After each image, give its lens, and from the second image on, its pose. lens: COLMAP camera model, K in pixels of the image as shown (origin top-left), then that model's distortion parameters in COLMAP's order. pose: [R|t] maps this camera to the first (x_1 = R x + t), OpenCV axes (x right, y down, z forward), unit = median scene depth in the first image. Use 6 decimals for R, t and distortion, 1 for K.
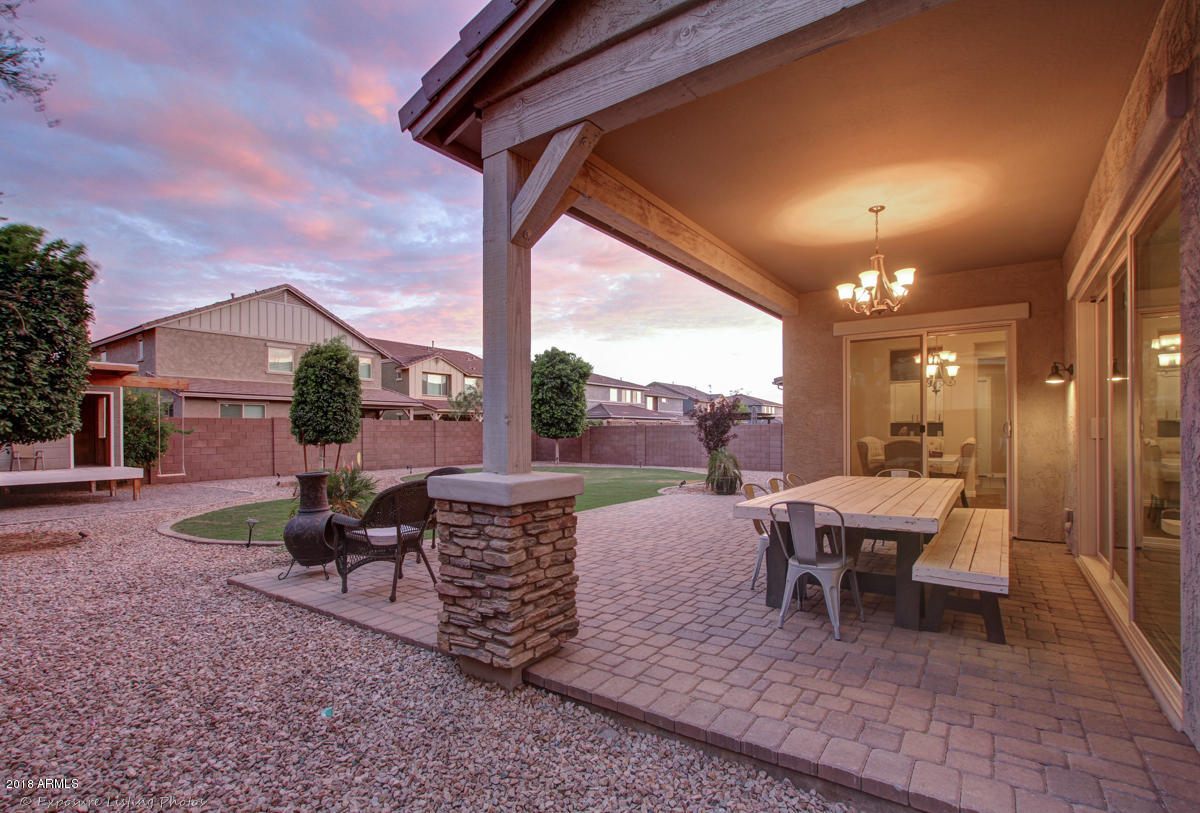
lens RADIAL K [[569.9, 0, 592.8], [0, 569.9, 434.1], [0, 0, 1]] dist [0.013762, 0.000596]
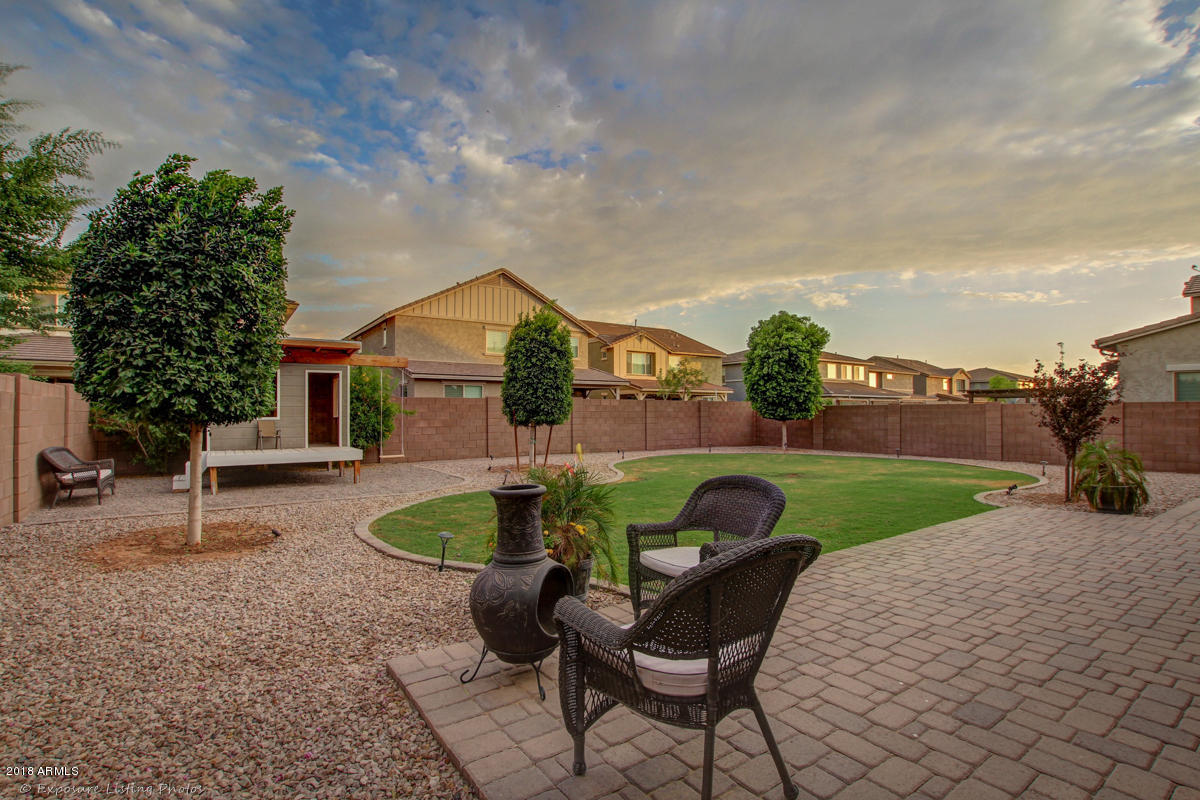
lens RADIAL K [[548.2, 0, 600.0], [0, 548.2, 415.6], [0, 0, 1]] dist [-0.001136, 0.000006]
pose [[0.949267, 0.004117, -0.314443, -0.086765], [-0.003539, 0.999991, 0.002411, -0.000454], [0.314450, -0.001176, 0.949273, 0.182205]]
